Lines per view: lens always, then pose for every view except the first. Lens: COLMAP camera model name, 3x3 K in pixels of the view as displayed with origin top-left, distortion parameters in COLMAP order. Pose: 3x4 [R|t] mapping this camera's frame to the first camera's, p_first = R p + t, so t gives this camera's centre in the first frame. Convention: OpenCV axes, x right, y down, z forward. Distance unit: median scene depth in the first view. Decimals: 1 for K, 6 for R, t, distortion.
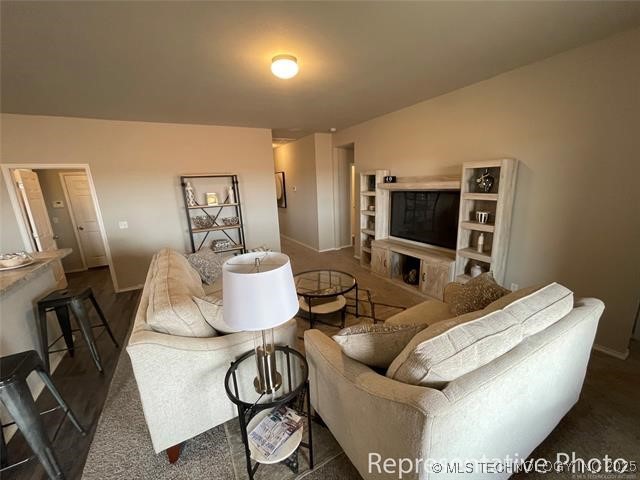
lens RADIAL K [[257.2, 0, 319.2], [0, 257.2, 243.1], [0, 0, 1]] dist [-0.001538, -0.000305]
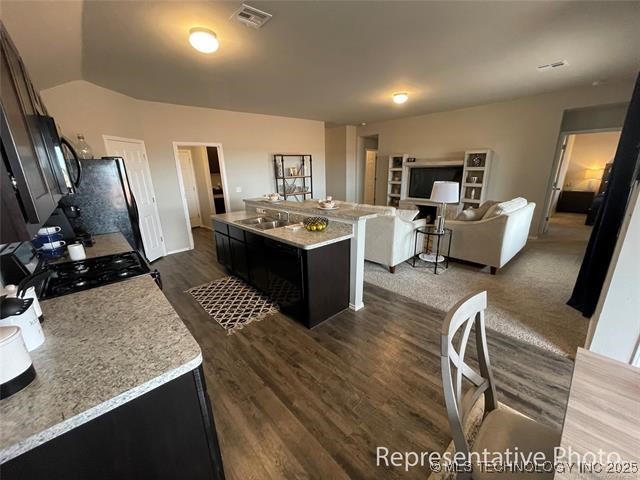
lens RADIAL K [[257.2, 0, 319.2], [0, 257.2, 243.1], [0, 0, 1]] dist [-0.001538, -0.000305]
pose [[0.974390, -0.049860, 0.219266, -0.652907], [0.038582, 0.997717, 0.055426, 0.152810], [-0.221529, -0.045546, 0.974089, -0.437772]]
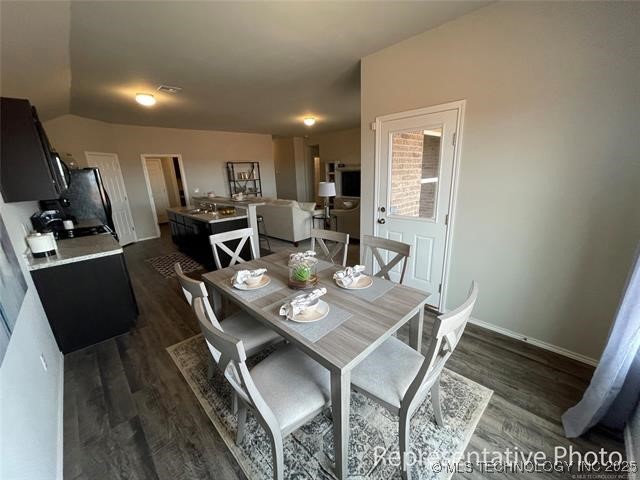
lens RADIAL K [[257.2, 0, 319.2], [0, 257.2, 243.1], [0, 0, 1]] dist [-0.001538, -0.000305]
pose [[0.966211, -0.064426, 0.249571, -0.419420], [0.054715, 0.997457, 0.045663, 0.245707], [-0.251879, -0.030464, 0.967279, -0.878182]]
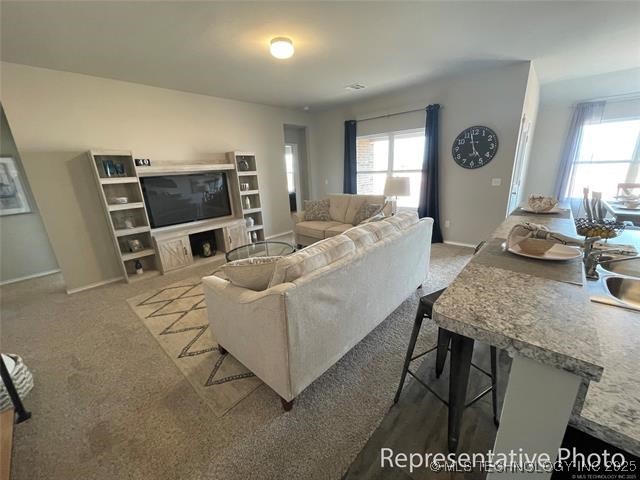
lens RADIAL K [[257.2, 0, 319.2], [0, 257.2, 243.1], [0, 0, 1]] dist [-0.001538, -0.000305]
pose [[-0.317741, -0.212754, 0.924000, -0.783545], [0.273598, 0.912478, 0.304185, -0.101713], [-0.907846, 0.349456, -0.231722, 0.767559]]
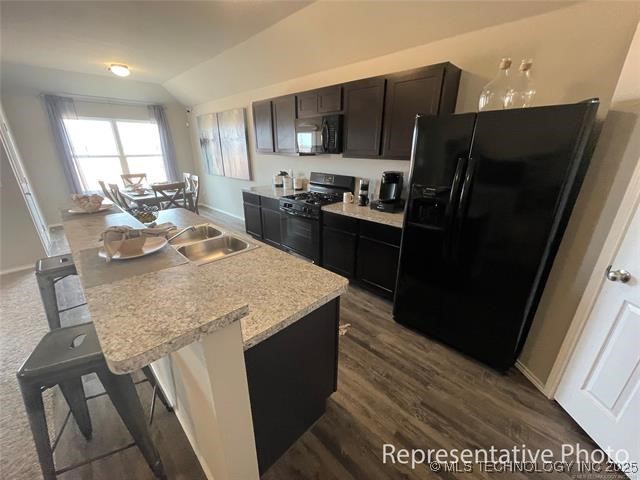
lens RADIAL K [[257.2, 0, 319.2], [0, 257.2, 243.1], [0, 0, 1]] dist [-0.001538, -0.000305]
pose [[-0.959466, 0.133332, -0.248290, -0.745074], [-0.028448, 0.830688, 0.556012, -0.114565], [0.280385, 0.540538, -0.793223, 0.775562]]
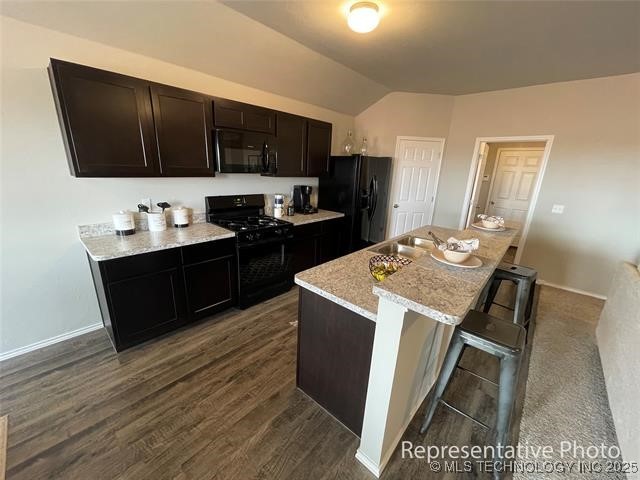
lens RADIAL K [[257.2, 0, 319.2], [0, 257.2, 243.1], [0, 0, 1]] dist [-0.001538, -0.000305]
pose [[0.323773, 0.326868, -0.887878, -0.225238], [-0.268290, 0.931626, 0.245140, 0.038224], [0.907299, 0.158839, 0.389331, -0.029659]]
